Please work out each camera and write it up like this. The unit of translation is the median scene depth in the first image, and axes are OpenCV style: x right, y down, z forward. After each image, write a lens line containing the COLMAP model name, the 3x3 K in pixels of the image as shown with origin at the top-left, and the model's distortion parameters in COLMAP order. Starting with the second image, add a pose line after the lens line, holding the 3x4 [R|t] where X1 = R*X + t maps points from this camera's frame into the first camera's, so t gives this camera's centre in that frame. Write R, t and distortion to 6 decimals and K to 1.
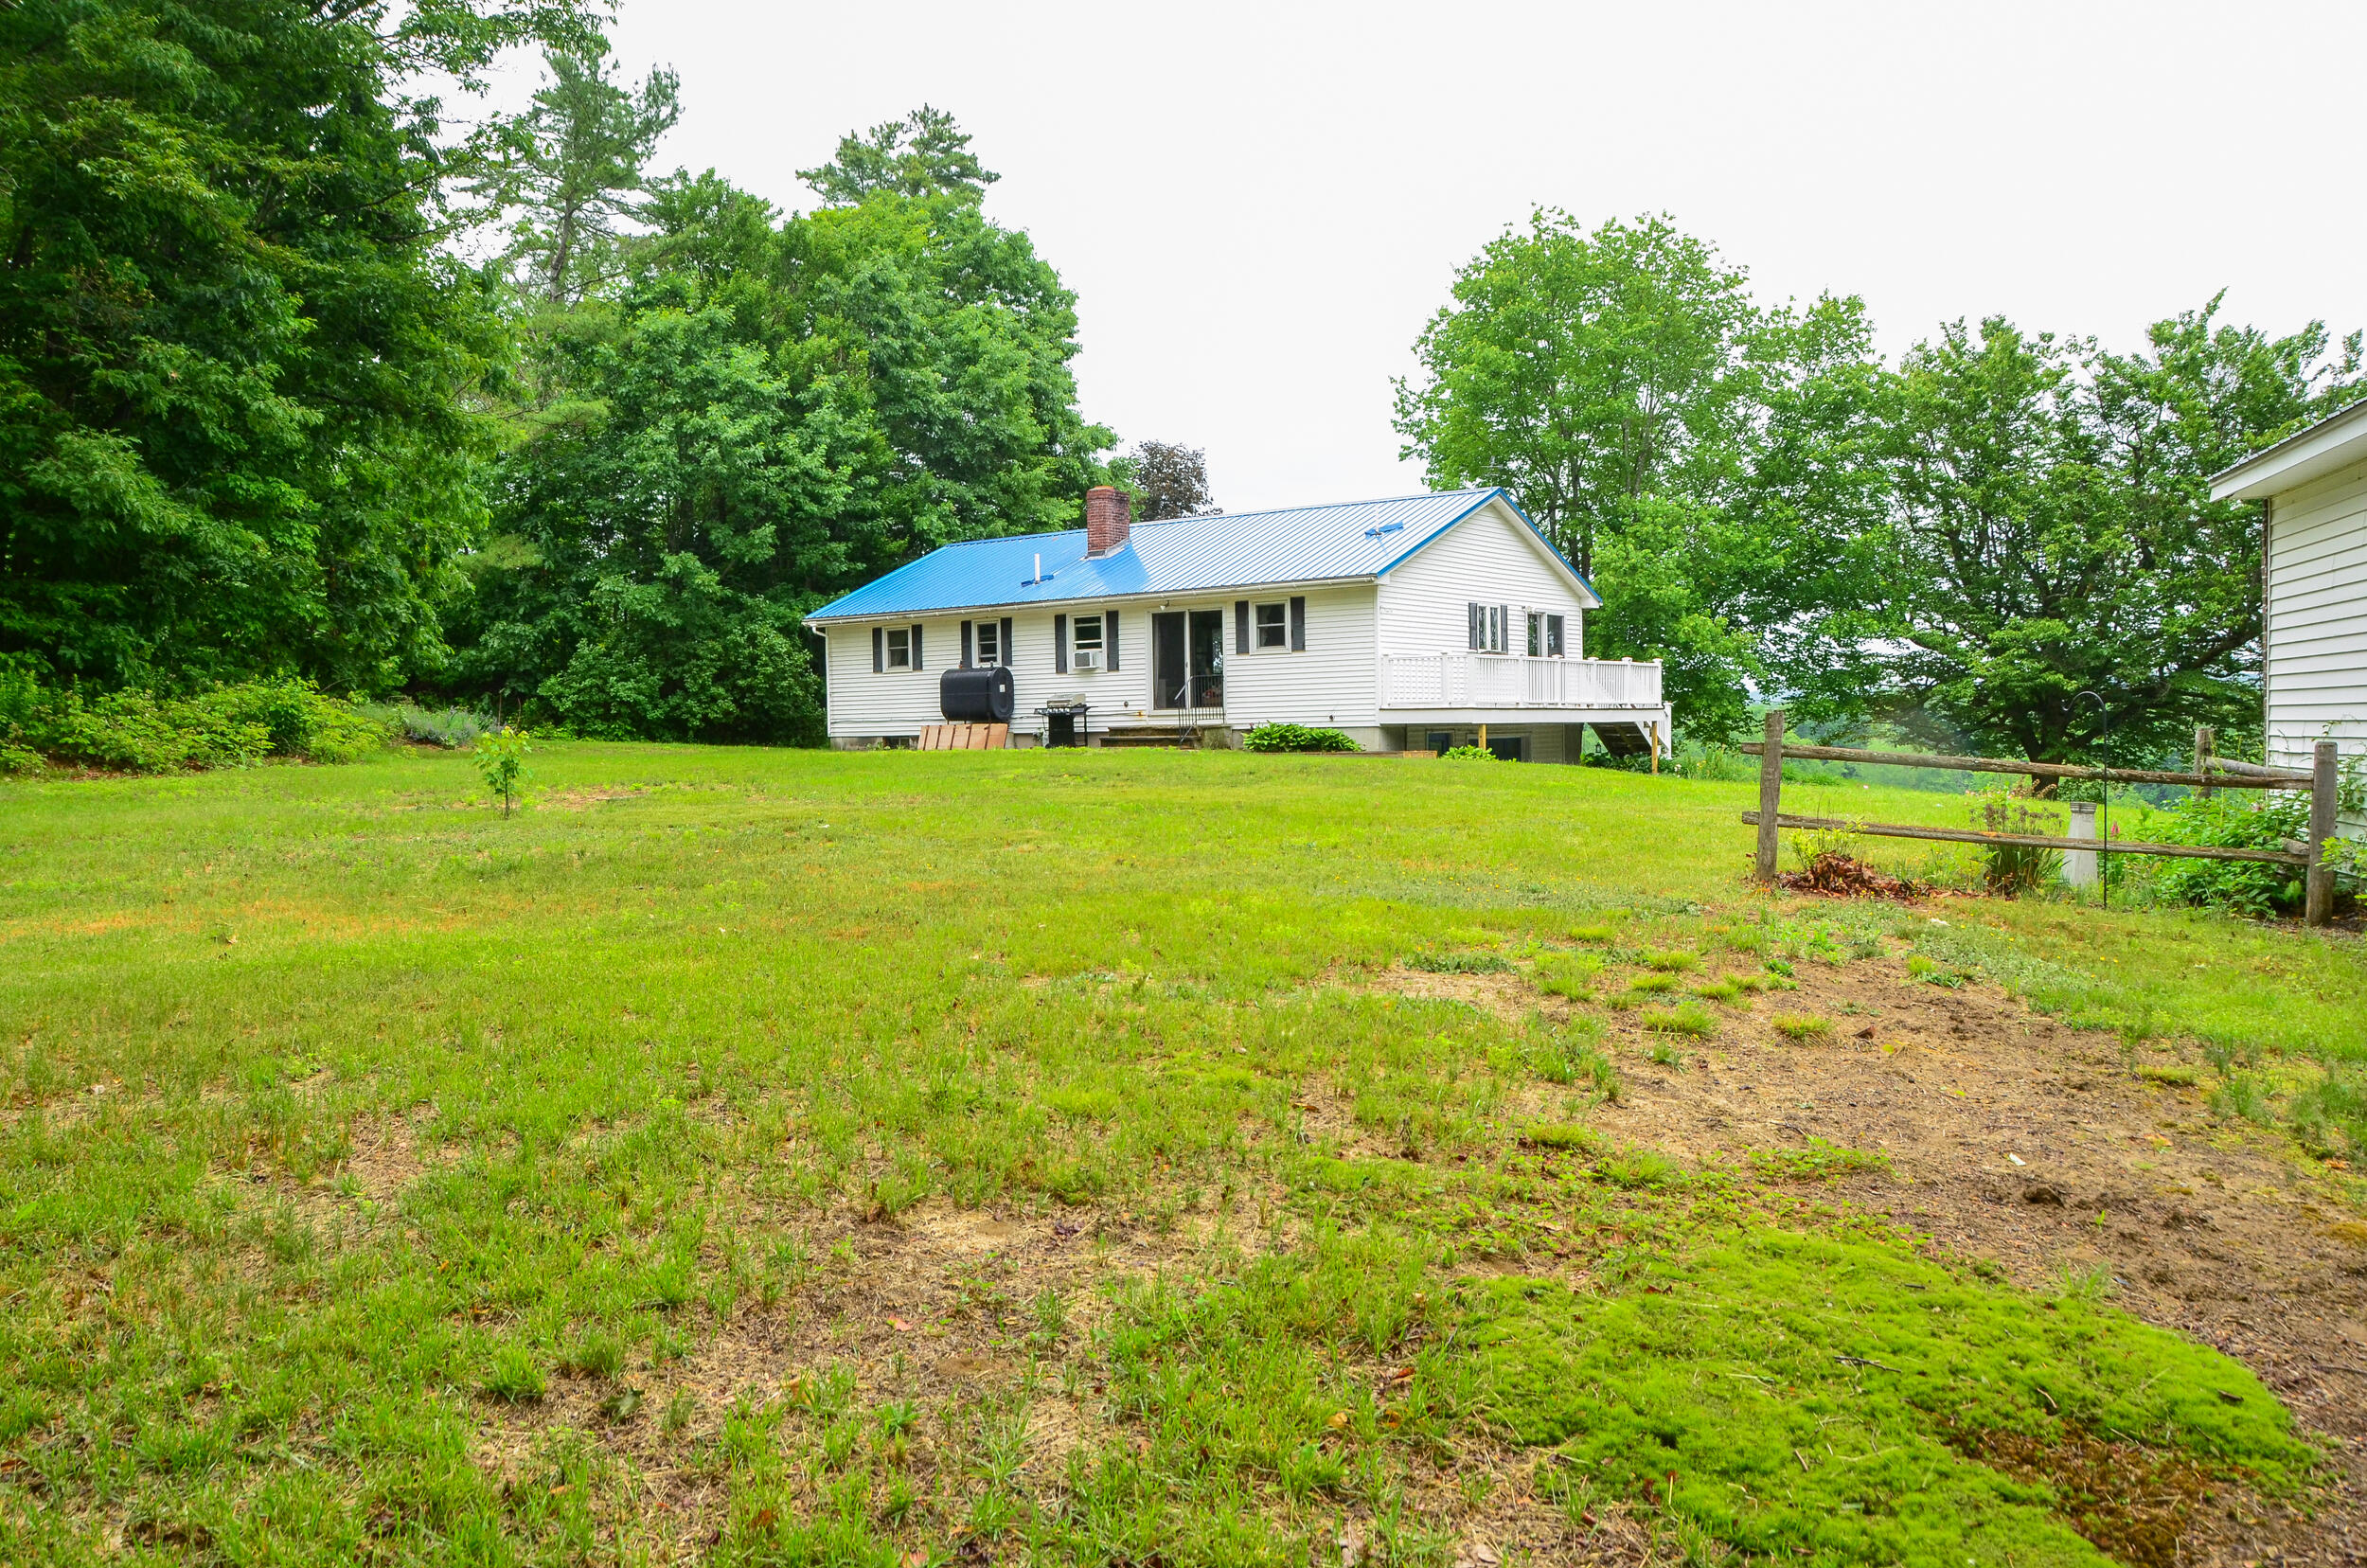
lens RADIAL K [[1803.4, 0, 1173.3], [0, 1803.4, 857.9], [0, 0, 1]] dist [-0.142605, 0.110517]
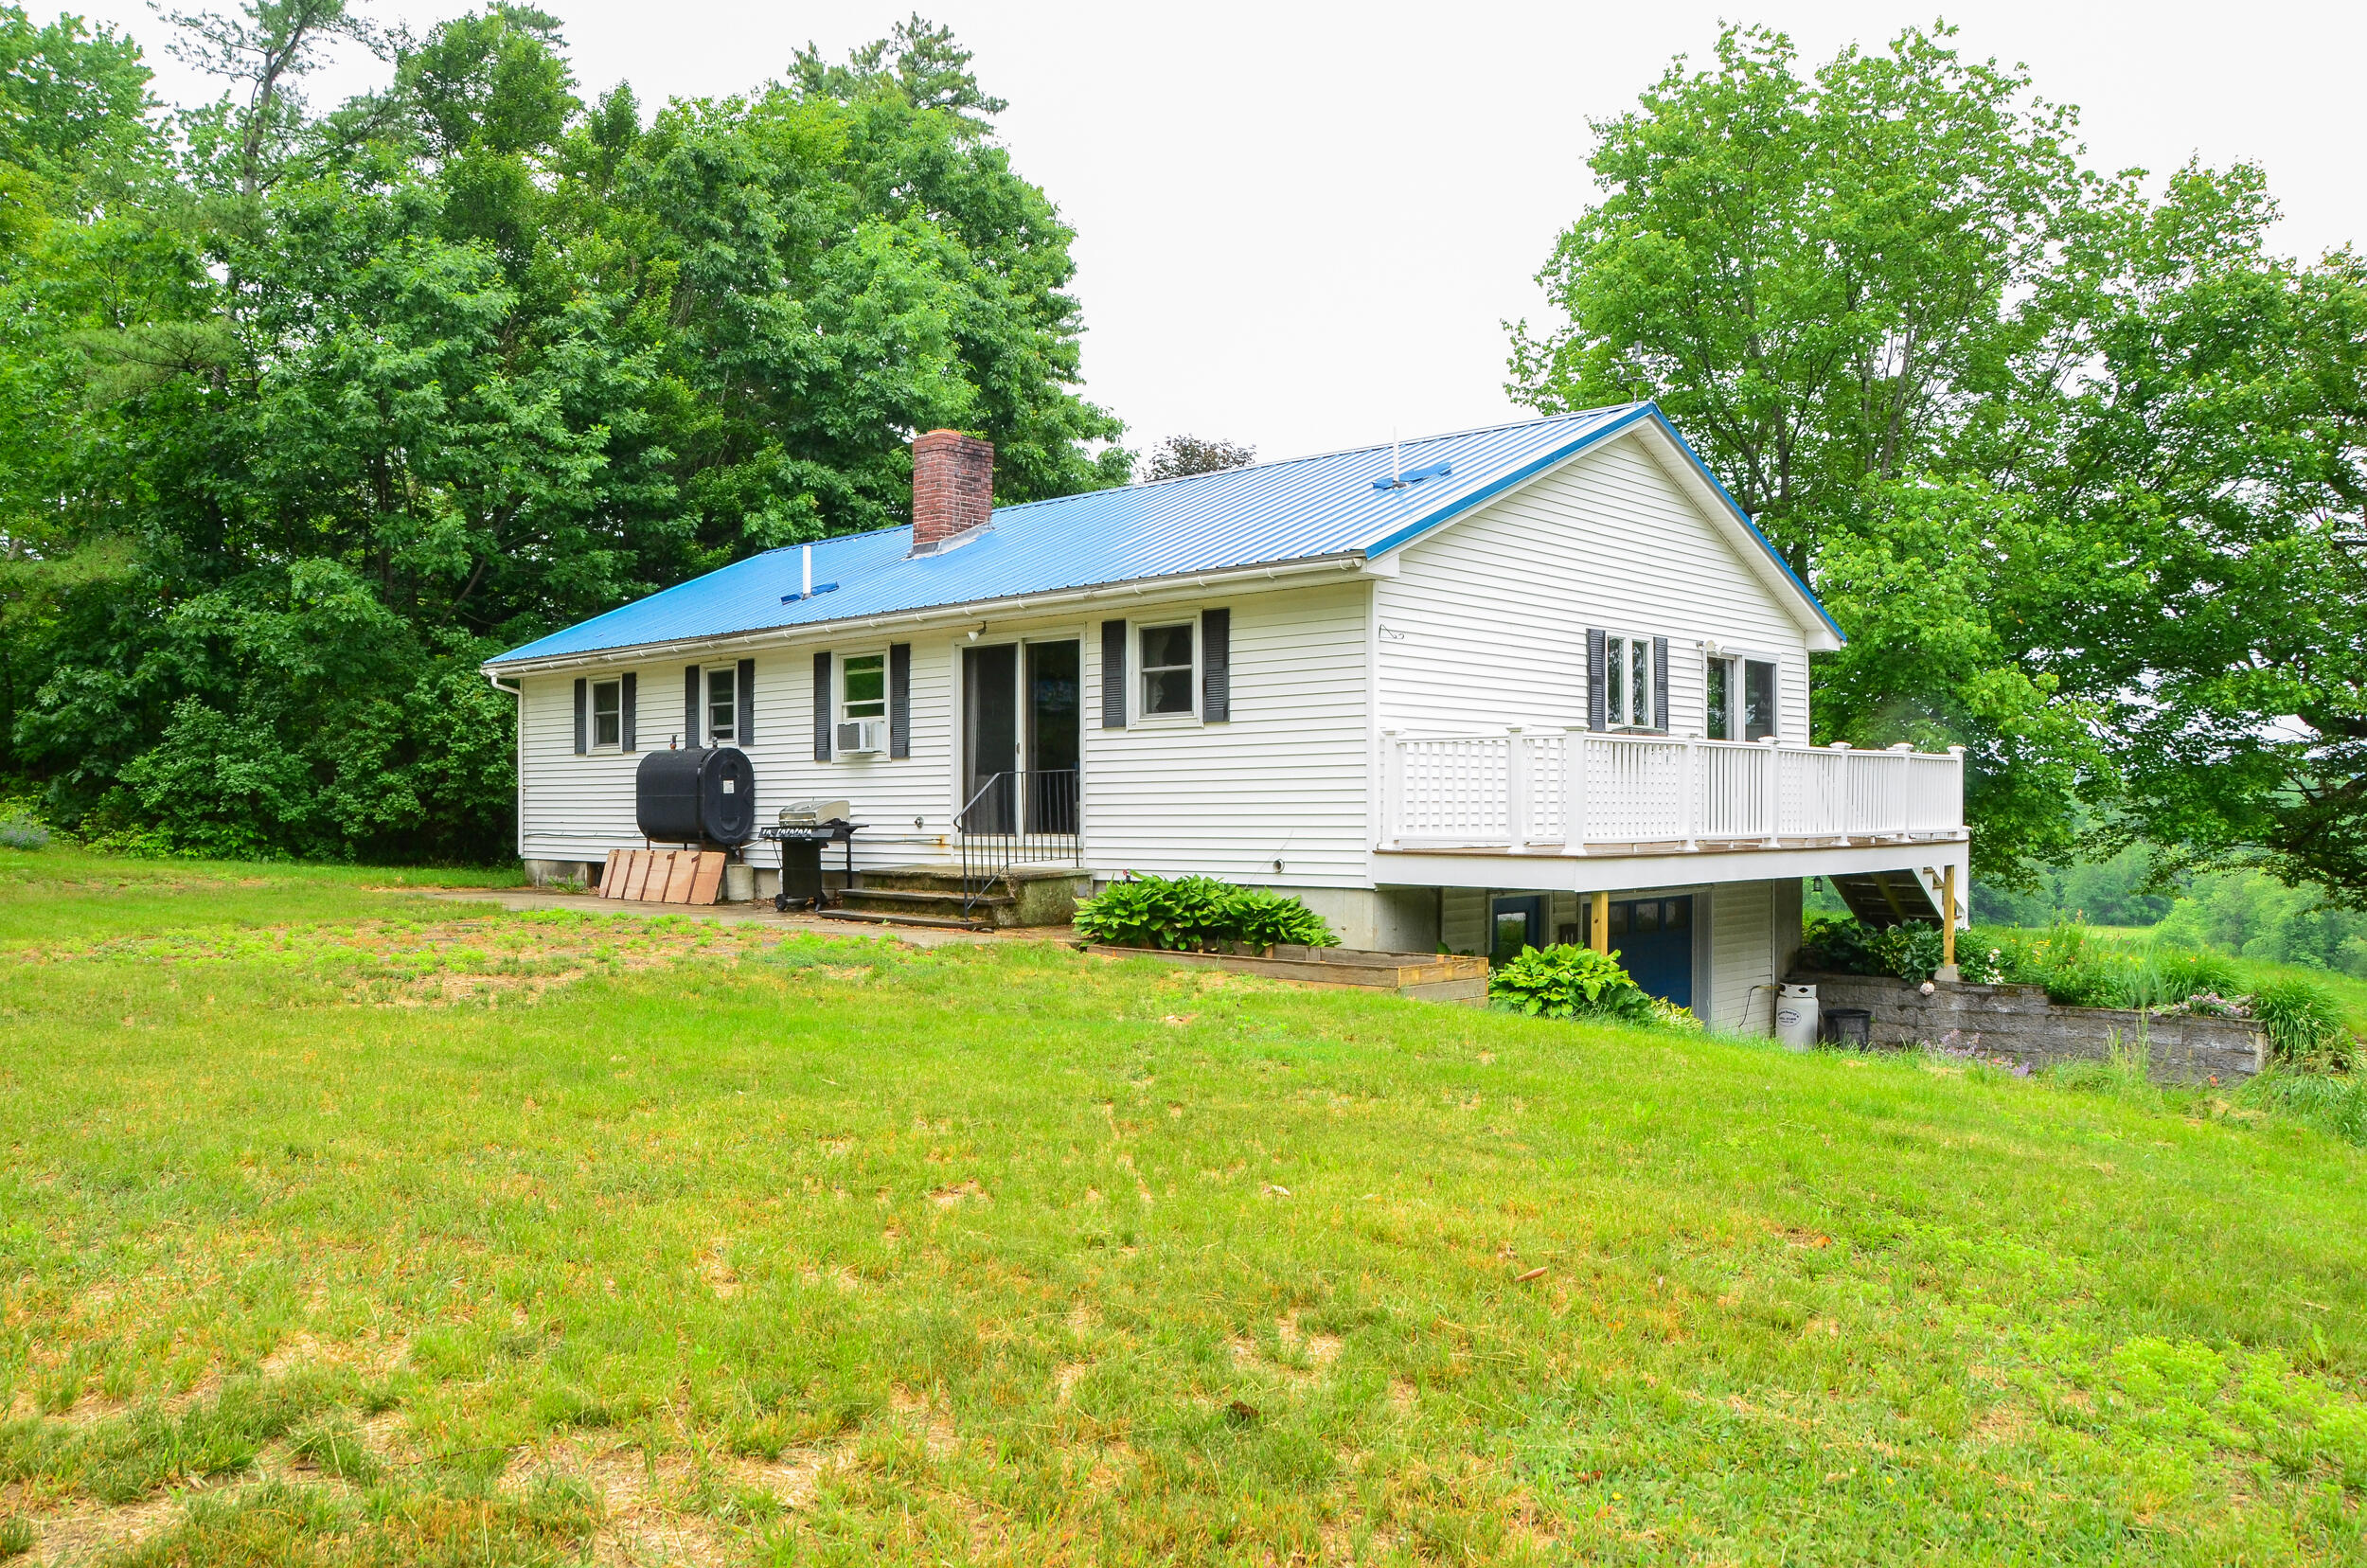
lens RADIAL K [[1803.4, 0, 1173.3], [0, 1803.4, 857.9], [0, 0, 1]] dist [-0.142605, 0.110517]
pose [[0.995204, 0.017708, -0.096203, 0.085039], [-0.021771, 0.998908, -0.041345, -0.048070], [0.095366, 0.043242, 0.994503, 0.427029]]
